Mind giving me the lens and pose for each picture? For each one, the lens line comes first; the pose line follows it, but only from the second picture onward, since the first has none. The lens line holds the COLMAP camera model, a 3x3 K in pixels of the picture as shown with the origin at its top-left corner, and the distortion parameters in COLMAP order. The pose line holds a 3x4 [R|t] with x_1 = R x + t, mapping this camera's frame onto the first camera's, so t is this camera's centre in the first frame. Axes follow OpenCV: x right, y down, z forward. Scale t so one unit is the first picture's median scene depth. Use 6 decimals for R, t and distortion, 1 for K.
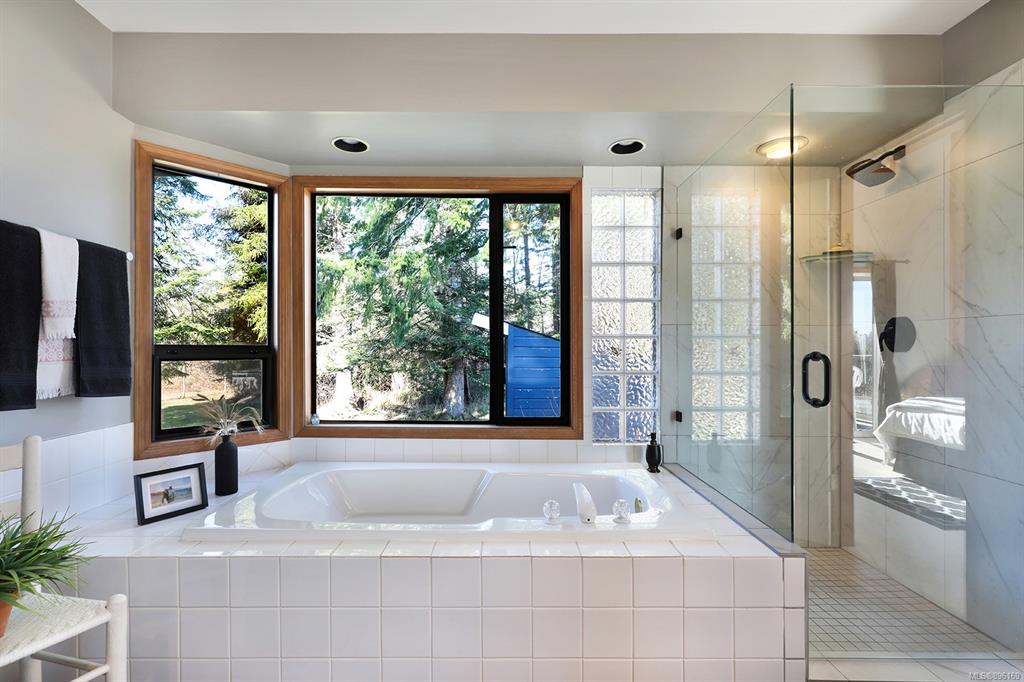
lens RADIAL K [[471.1, 0, 512.0], [0, 471.1, 341.0], [0, 0, 1]] dist [0.001468, 0.000141]
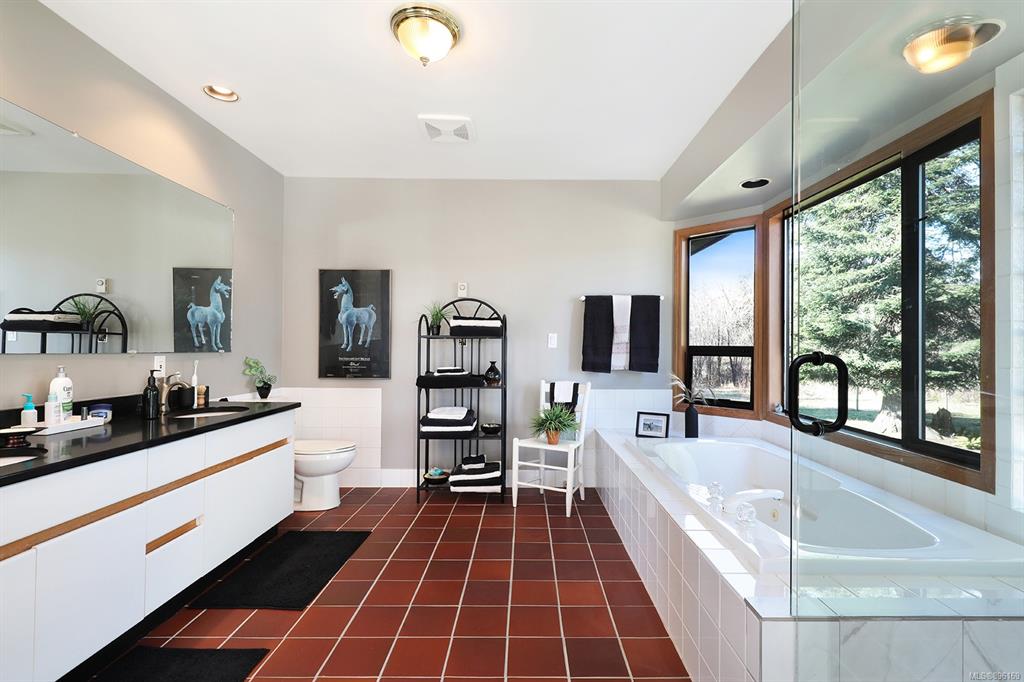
lens RADIAL K [[471.1, 0, 512.0], [0, 471.1, 341.0], [0, 0, 1]] dist [0.001468, 0.000141]
pose [[-0.038601, -0.007278, -0.999228, 1.180661], [0.003589, 0.999966, -0.007422, 0.001084], [0.999248, -0.003872, -0.038574, 0.542737]]
